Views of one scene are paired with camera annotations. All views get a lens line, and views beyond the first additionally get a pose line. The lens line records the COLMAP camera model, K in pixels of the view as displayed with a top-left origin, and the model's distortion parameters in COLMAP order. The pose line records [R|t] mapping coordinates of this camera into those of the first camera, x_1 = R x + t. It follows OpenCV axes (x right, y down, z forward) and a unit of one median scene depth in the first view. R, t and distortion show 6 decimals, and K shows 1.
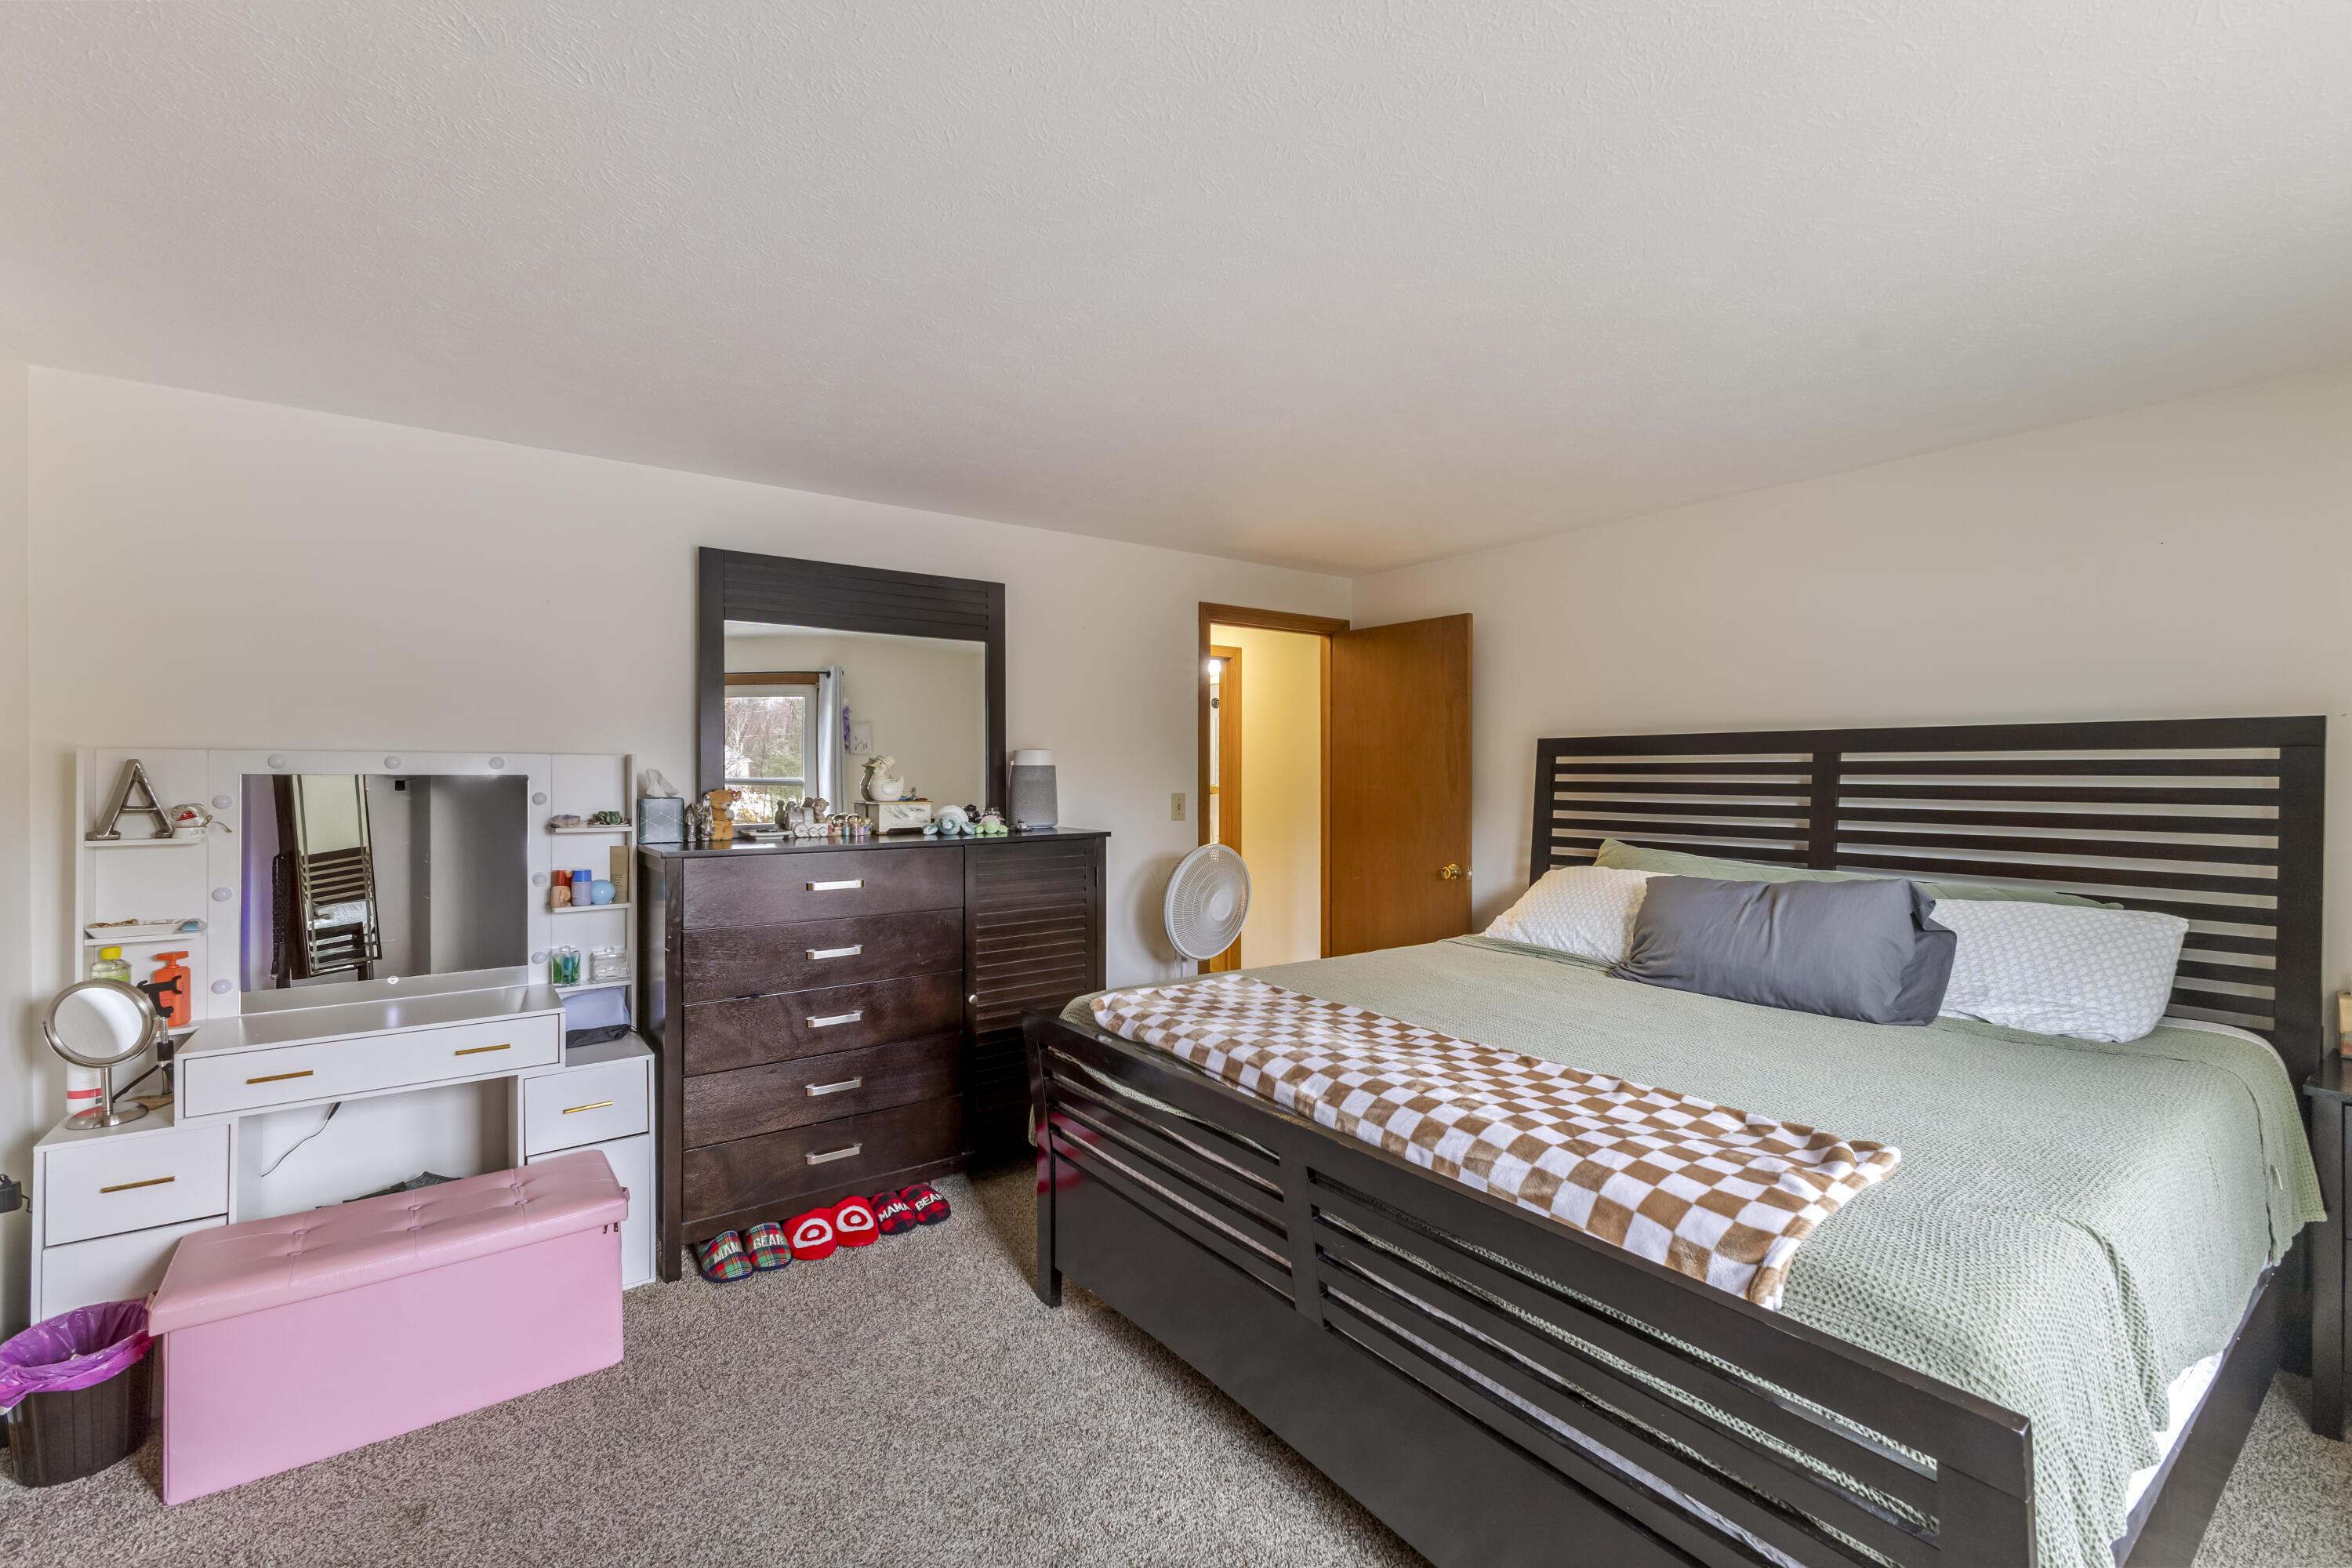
lens RADIAL K [[1018.4, 0, 1180.9], [0, 1018.4, 777.1], [0, 0, 1]] dist [-0.001902, -0.000113]
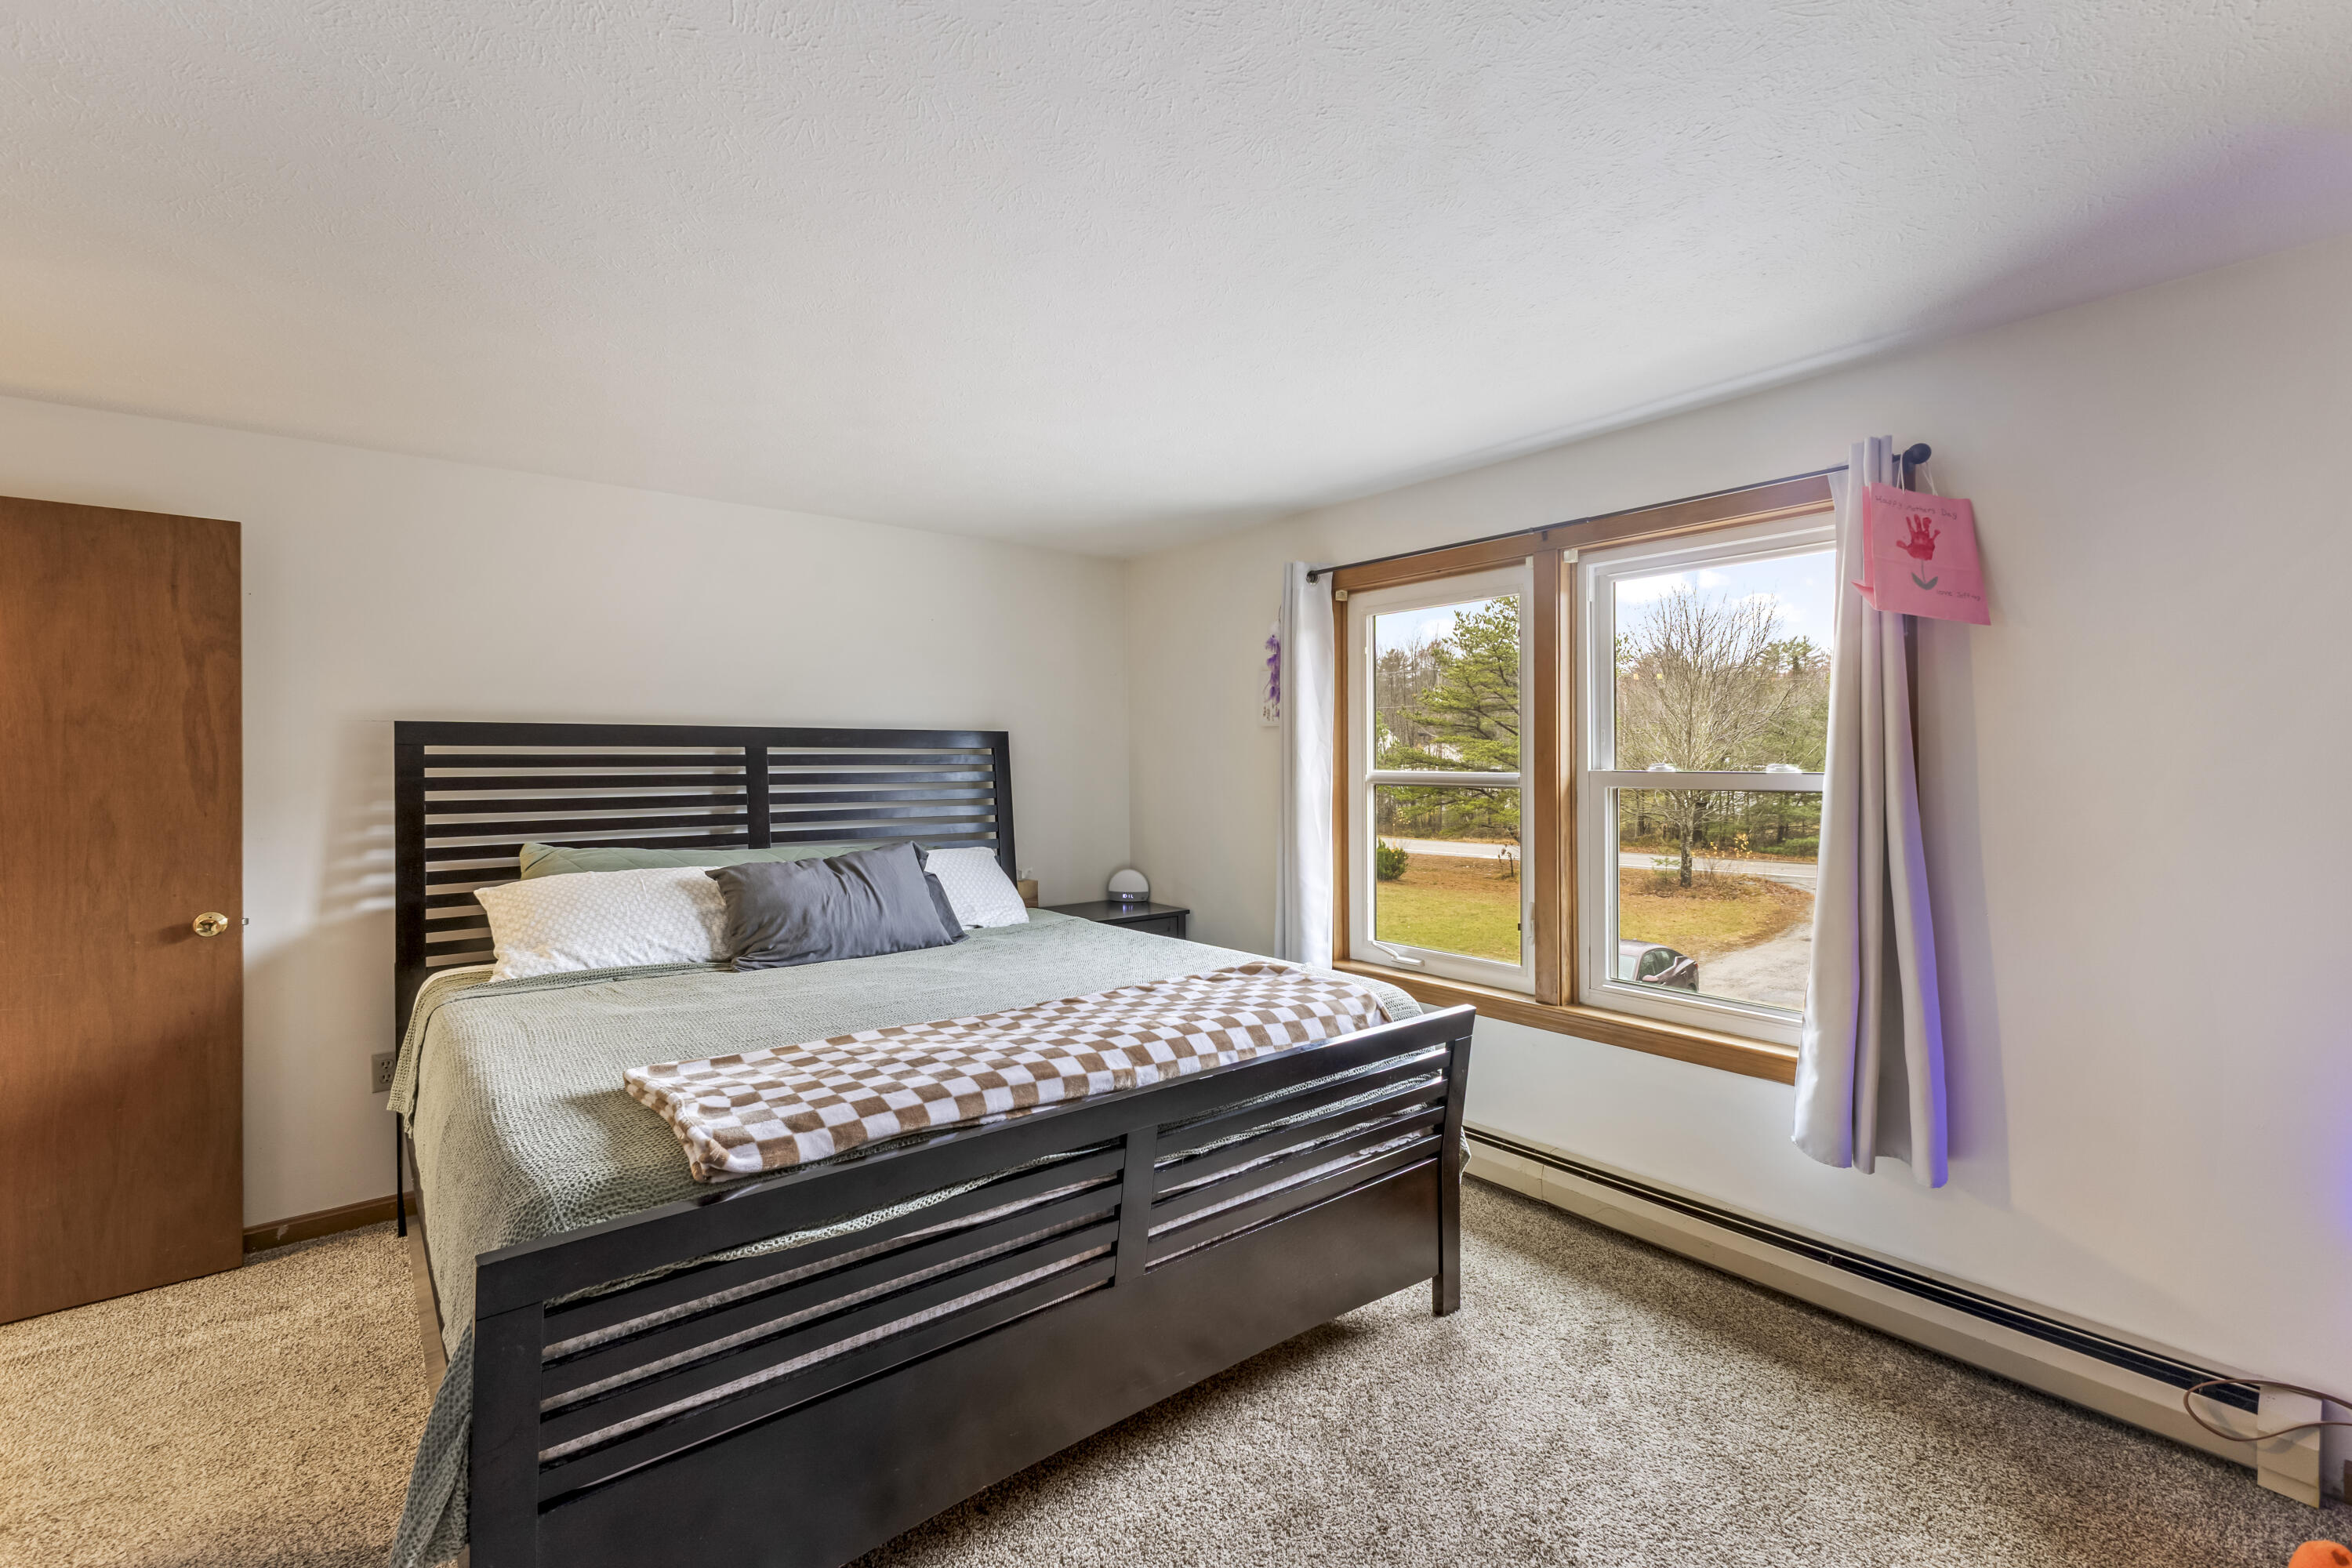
lens RADIAL K [[1018.4, 0, 1179.8], [0, 1018.4, 768.5], [0, 0, 1]] dist [-0.001902, -0.000113]
pose [[-0.064304, -0.005472, 0.997915, -0.552683], [0.010082, 0.999930, 0.006133, -0.001667], [-0.997879, 0.010456, -0.064244, 0.602771]]
